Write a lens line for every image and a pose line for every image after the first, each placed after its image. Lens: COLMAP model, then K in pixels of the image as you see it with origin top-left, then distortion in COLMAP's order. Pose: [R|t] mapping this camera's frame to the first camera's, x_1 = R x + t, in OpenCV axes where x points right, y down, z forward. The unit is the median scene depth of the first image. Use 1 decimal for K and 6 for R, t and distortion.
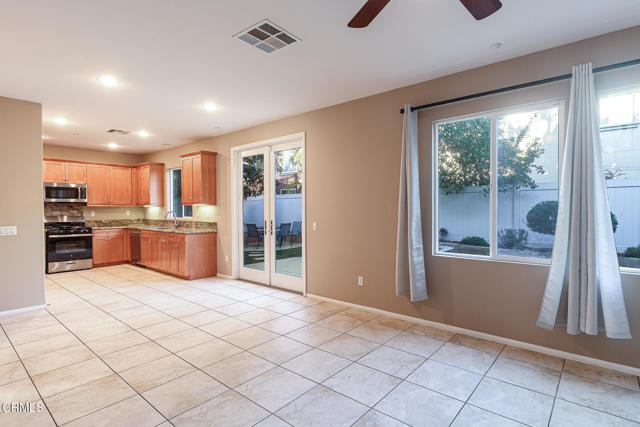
lens RADIAL K [[327.2, 0, 331.8], [0, 327.2, 211.9], [0, 0, 1]] dist [0.004002, -0.000653]
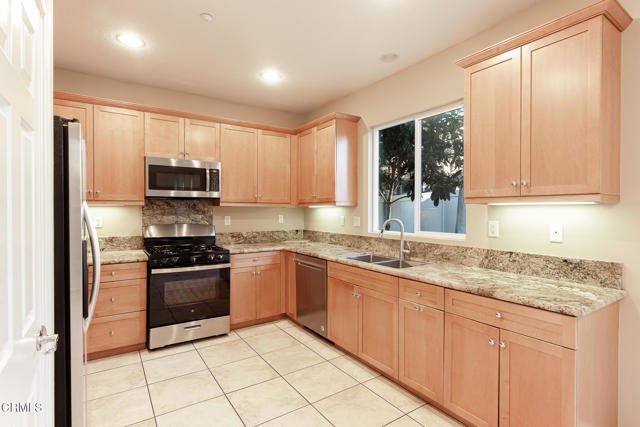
lens RADIAL K [[327.2, 0, 330.2], [0, 327.2, 211.6], [0, 0, 1]] dist [0.004002, -0.000653]
pose [[0.962699, 0.007941, -0.270456, -0.442957], [-0.008633, 0.999962, -0.001369, -0.009276], [0.270435, 0.003653, 0.962731, 0.555661]]
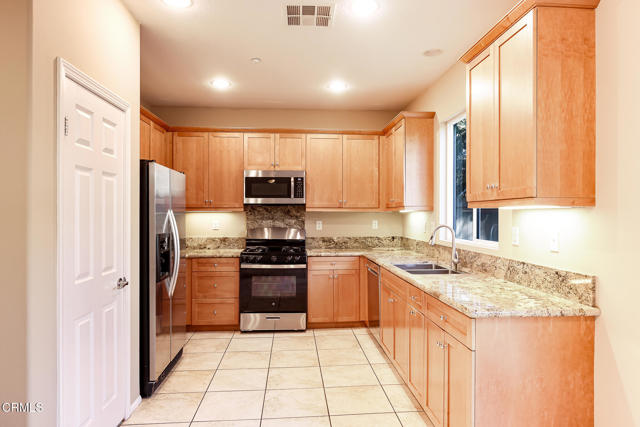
lens RADIAL K [[418.2, 0, 324.1], [0, 418.2, 214.2], [0, 0, 1]] dist [-0.010589, -0.000952]
pose [[0.697108, 0.004098, -0.716954, -0.228770], [-0.010497, 0.999935, -0.004491, -0.009830], [0.716889, 0.010657, 0.697106, 0.538918]]
